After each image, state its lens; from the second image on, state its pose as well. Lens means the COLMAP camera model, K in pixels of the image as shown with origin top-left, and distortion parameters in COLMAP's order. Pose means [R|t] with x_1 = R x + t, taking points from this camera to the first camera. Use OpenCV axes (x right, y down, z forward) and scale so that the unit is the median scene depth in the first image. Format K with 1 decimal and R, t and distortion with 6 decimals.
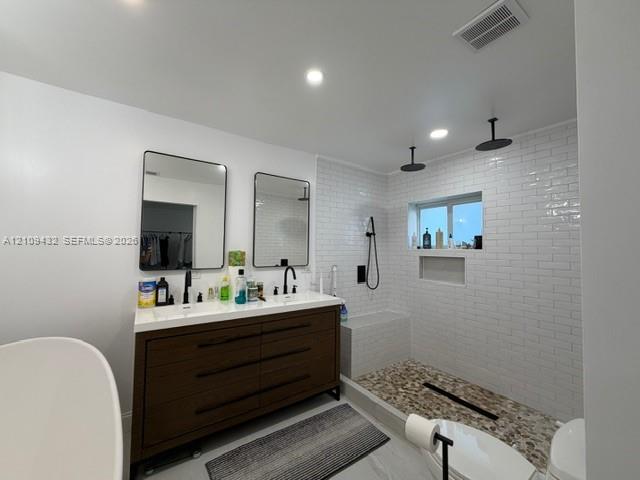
lens RADIAL K [[258.6, 0, 321.6], [0, 258.6, 237.0], [0, 0, 1]] dist [0.000520, 0.000220]
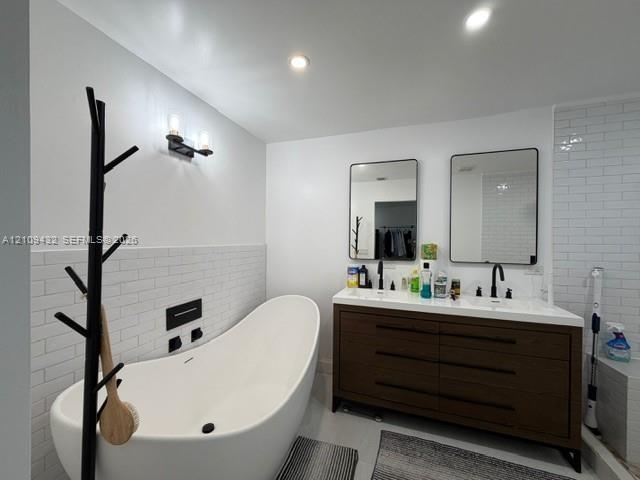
lens RADIAL K [[252.7, 0, 320.0], [0, 252.7, 240.0], [0, 0, 1]] dist [0.000663, 0.000237]
pose [[0.584274, -0.005053, -0.811541, 0.215051], [0.035606, 0.999177, 0.019413, 0.006954], [0.810775, -0.040239, 0.583973, 0.120192]]
